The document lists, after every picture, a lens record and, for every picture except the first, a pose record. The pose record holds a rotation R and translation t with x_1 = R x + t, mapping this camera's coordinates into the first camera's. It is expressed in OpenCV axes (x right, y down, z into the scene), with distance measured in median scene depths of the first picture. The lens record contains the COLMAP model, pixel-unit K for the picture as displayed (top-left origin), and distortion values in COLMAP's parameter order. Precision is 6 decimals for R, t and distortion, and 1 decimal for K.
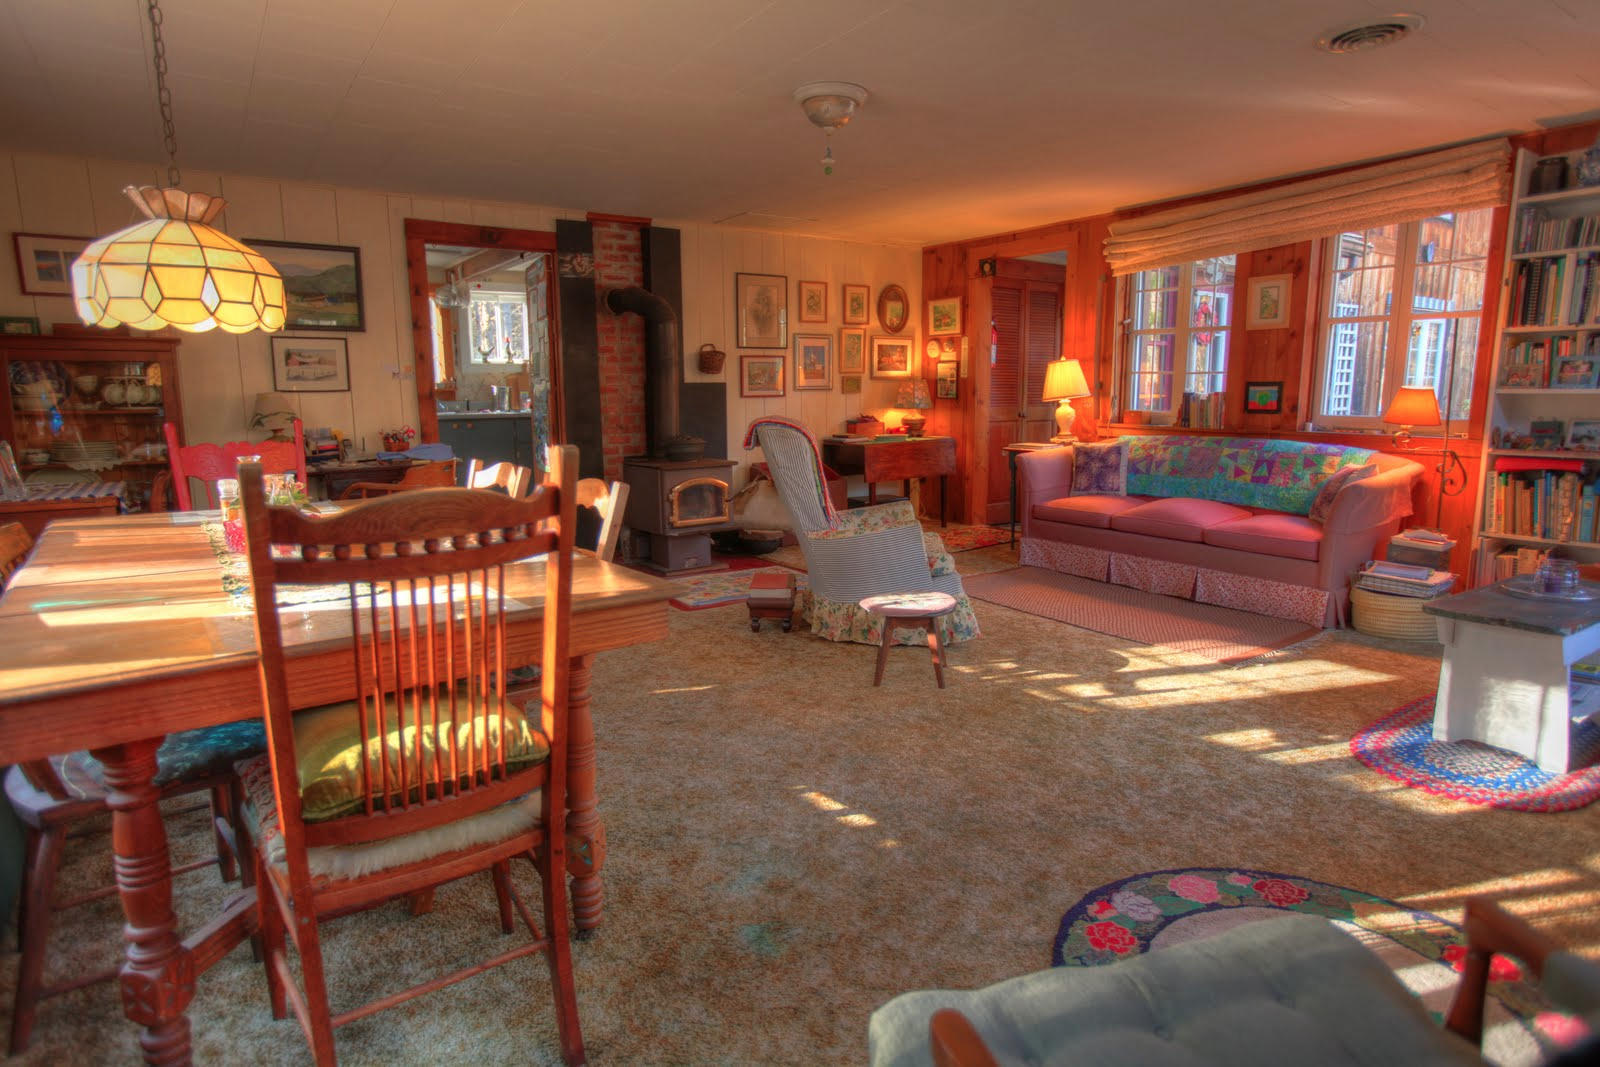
lens RADIAL K [[872.3, 0, 798.7], [0, 872.3, 519.3], [0, 0, 1]] dist [-0.002118, -0.000132]
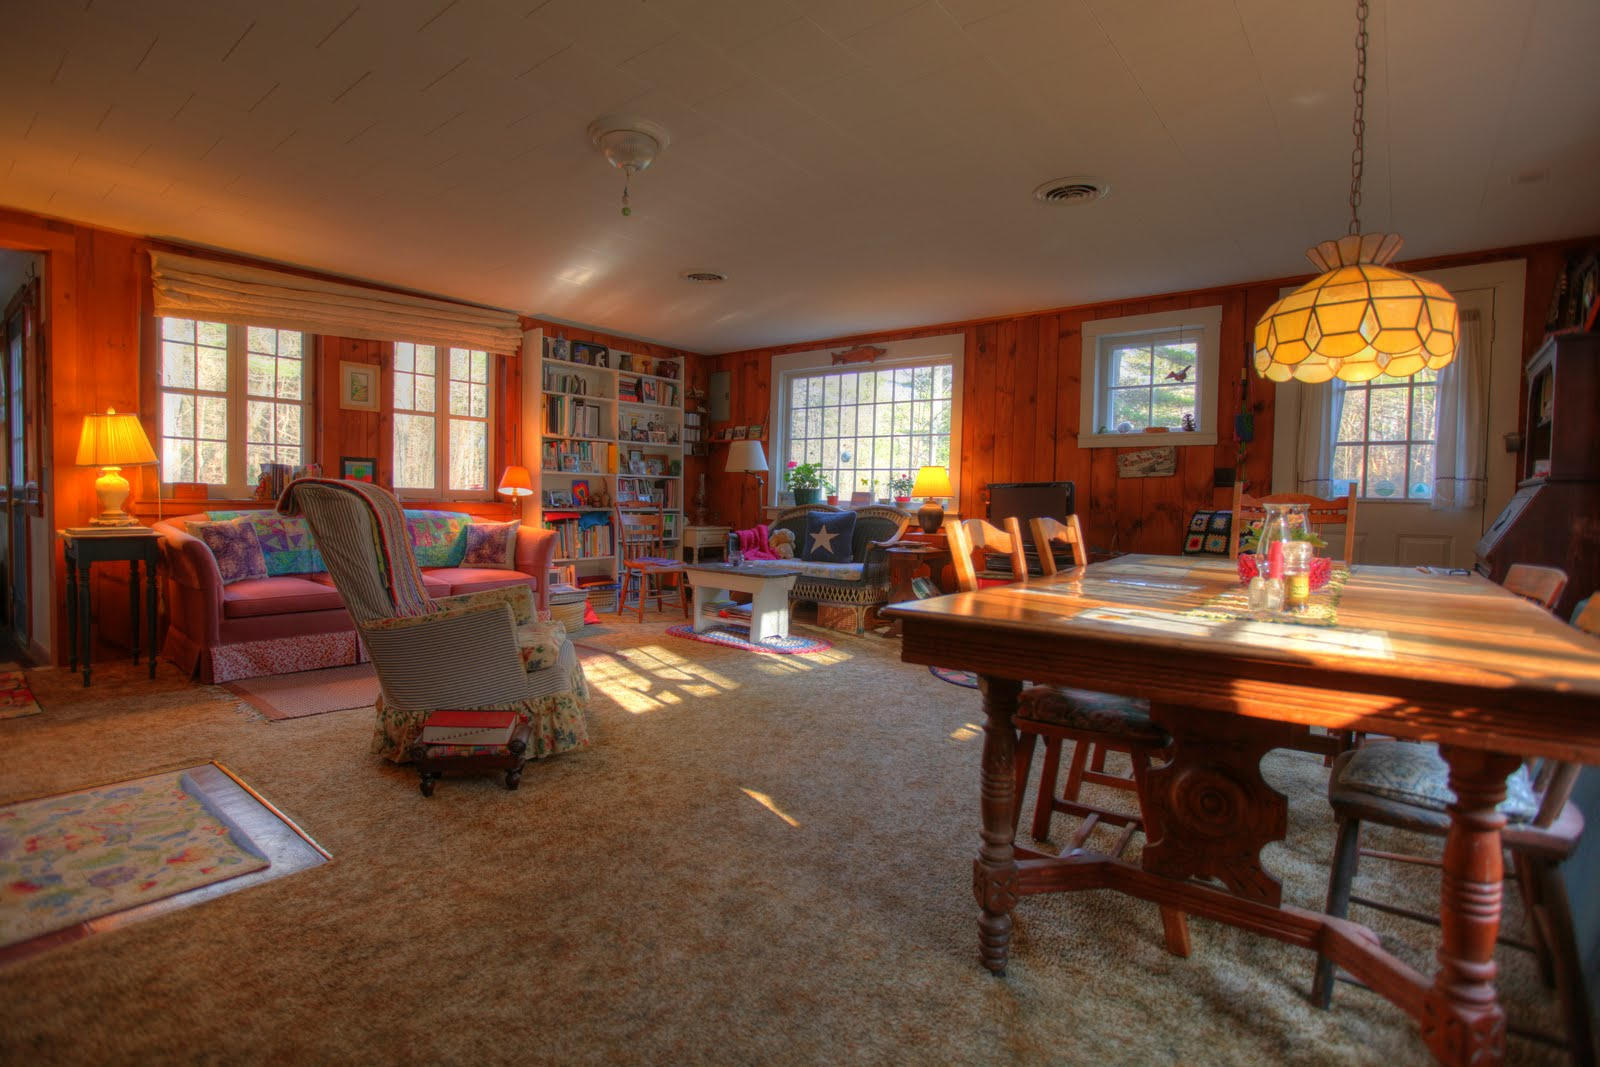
lens RADIAL K [[778.5, 0, 800.8], [0, 778.5, 520.7], [0, 0, 1]] dist [-0.041305, 0.014850]
pose [[-0.281311, -0.030455, 0.959133, -0.575314], [0.123834, 0.989987, 0.067755, -0.077937], [-0.951593, 0.137834, -0.274723, 0.771647]]
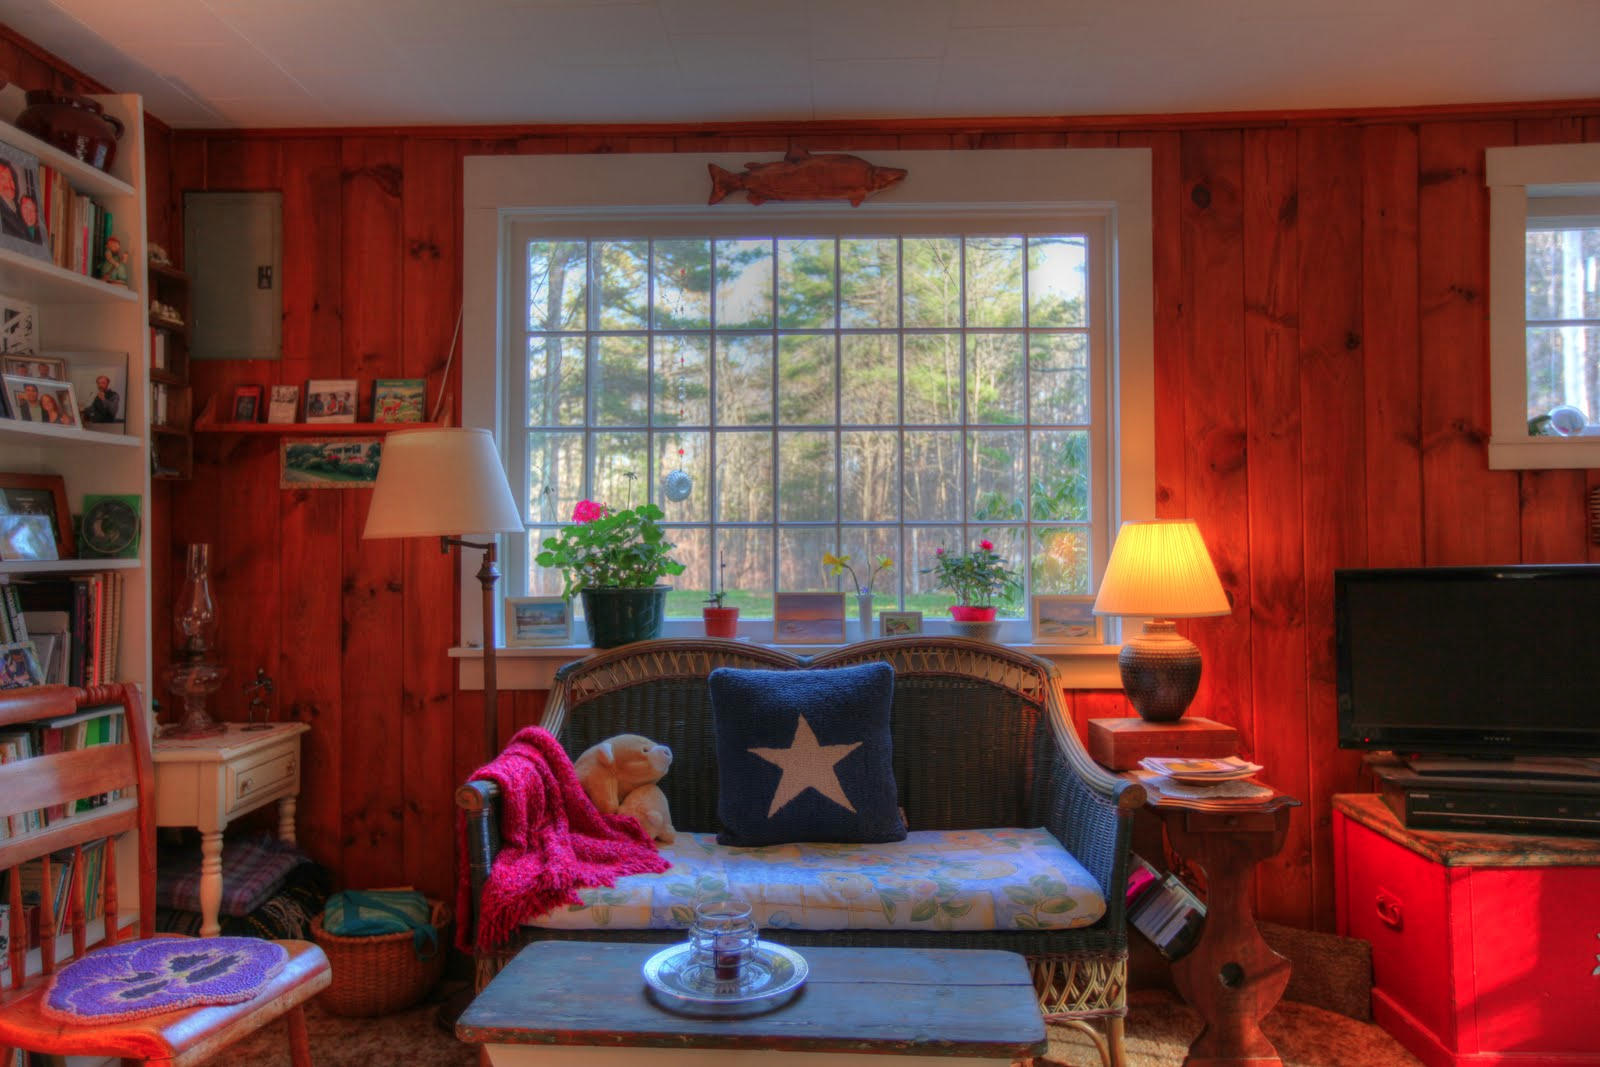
lens RADIAL K [[1179.0, 0, 793.2], [0, 1179.0, 522.5], [0, 0, 1]] dist [0.003918, 0.018763]
pose [[-0.792145, 0.016852, 0.610100, 0.255749], [0.098706, 0.989997, 0.100813, -0.130456], [-0.602298, 0.140079, -0.785885, 0.826606]]
